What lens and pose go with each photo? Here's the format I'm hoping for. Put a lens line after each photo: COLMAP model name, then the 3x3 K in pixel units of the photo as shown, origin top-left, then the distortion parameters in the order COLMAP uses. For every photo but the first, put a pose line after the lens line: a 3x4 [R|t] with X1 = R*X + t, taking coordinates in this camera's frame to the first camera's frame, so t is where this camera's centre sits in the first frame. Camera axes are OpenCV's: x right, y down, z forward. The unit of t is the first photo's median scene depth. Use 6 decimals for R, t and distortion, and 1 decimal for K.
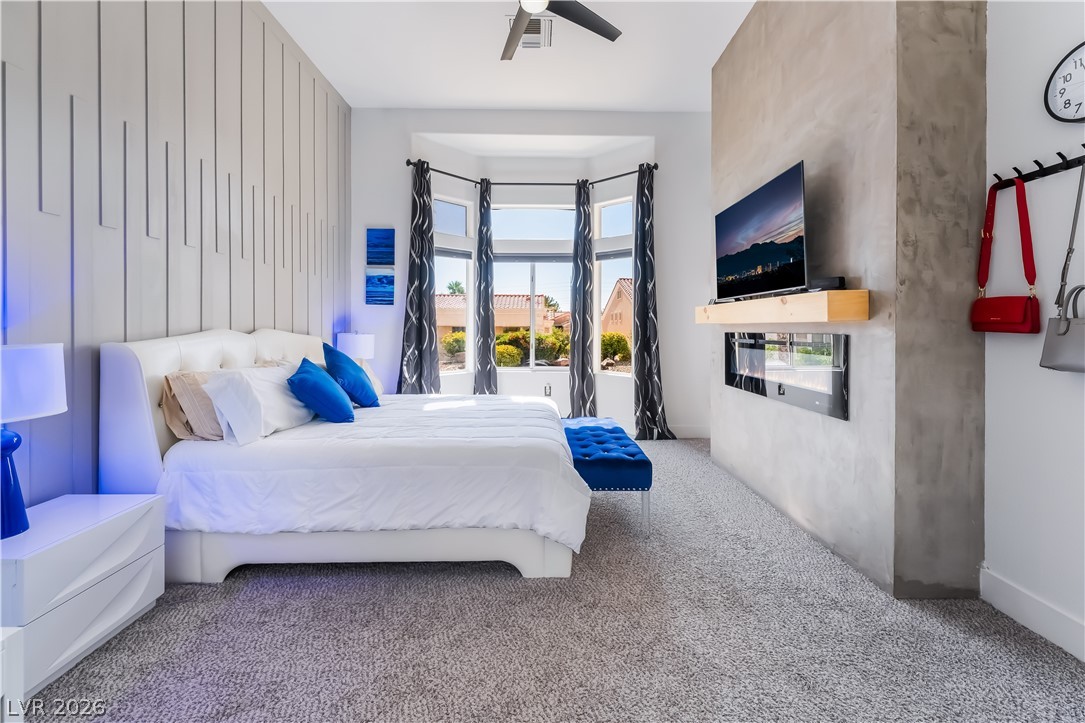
lens RADIAL K [[448.5, 0, 544.4], [0, 448.5, 328.6], [0, 0, 1]] dist [-0.000662, 0.000023]
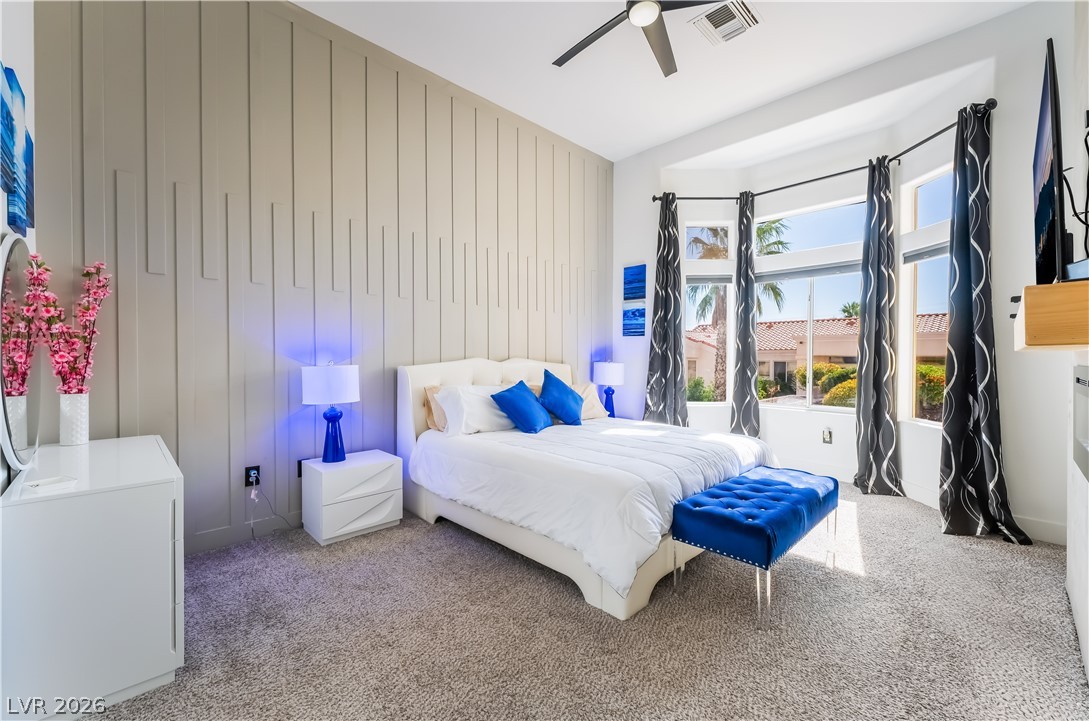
lens RADIAL K [[445.9, 0, 544.5], [0, 445.9, 360.5], [0, 0, 1]] dist [-0.000670, -0.000090]
pose [[0.682628, 0.006387, -0.730738, 0.277600], [-0.002939, 0.999978, 0.005994, 0.000026], [0.730760, -0.001944, 0.682632, 0.105378]]
